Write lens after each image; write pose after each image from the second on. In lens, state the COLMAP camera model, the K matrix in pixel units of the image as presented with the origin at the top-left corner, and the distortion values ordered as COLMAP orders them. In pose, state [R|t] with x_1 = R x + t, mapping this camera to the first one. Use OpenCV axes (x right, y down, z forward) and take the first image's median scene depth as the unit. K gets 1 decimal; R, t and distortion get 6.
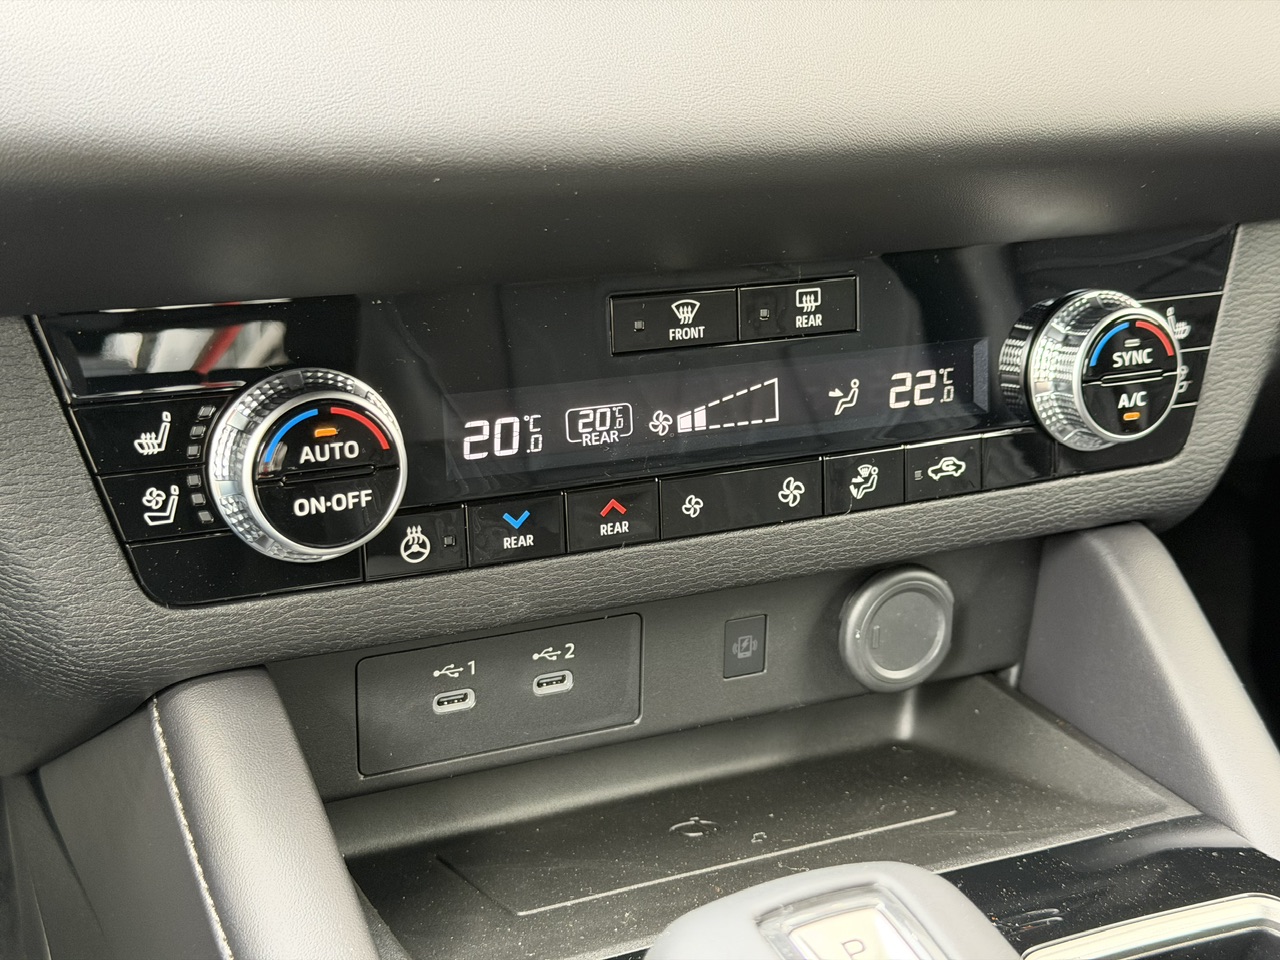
lens RADIAL K [[1809.2, 0, 638.0], [0, 1809.2, 474.9], [0, 0, 1]] dist [0.015575, 0.000000]
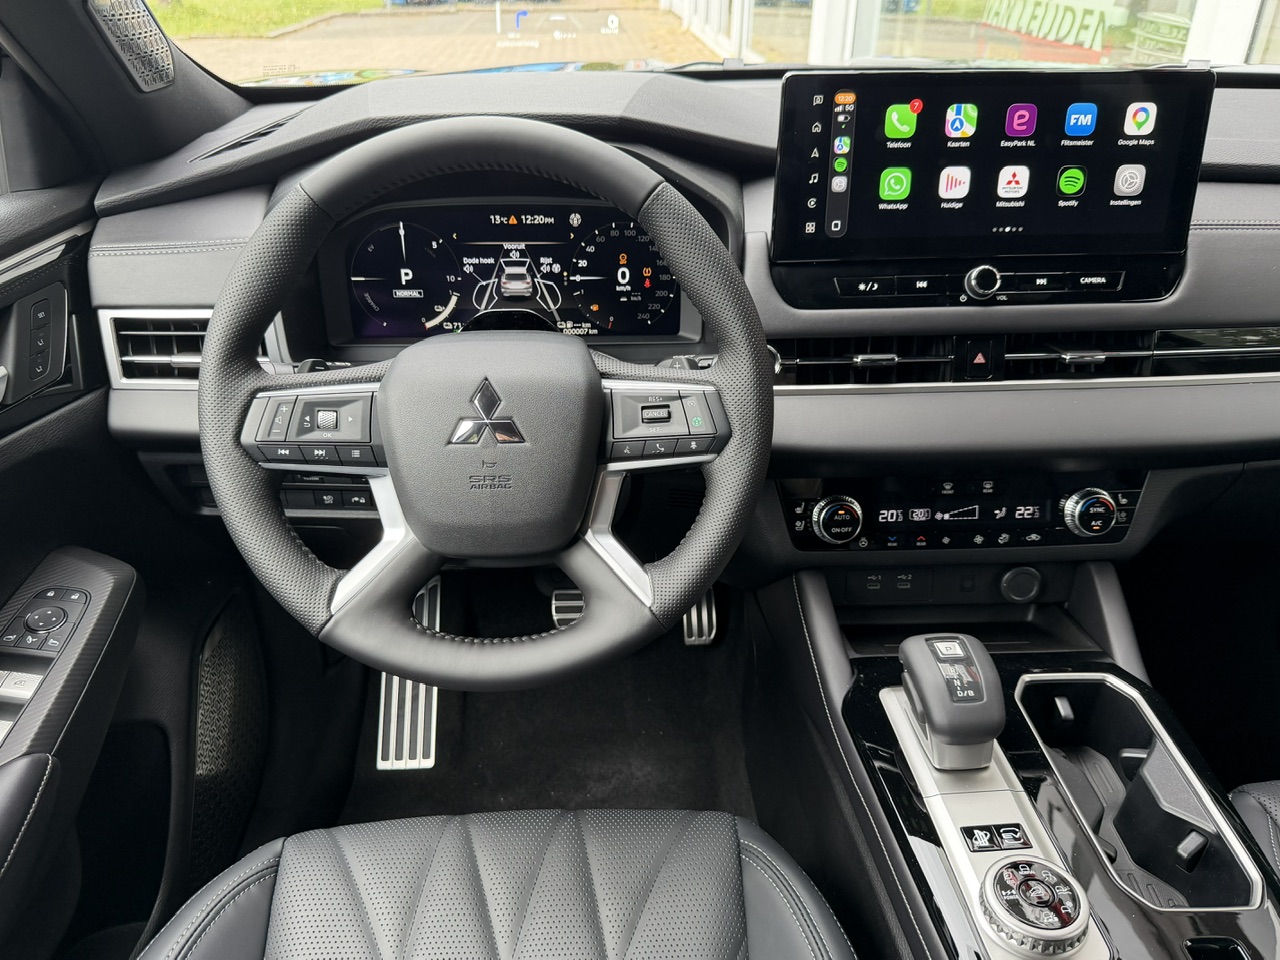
lens RADIAL K [[961.2, 0, 638.9], [0, 961.2, 476.8], [0, 0, 1]] dist [0.012155, -0.001664]
pose [[0.905535, 0.089385, -0.414748, 0.257642], [-0.091834, 0.995675, 0.014082, -0.078183], [0.414213, 0.025336, 0.909827, -0.975764]]
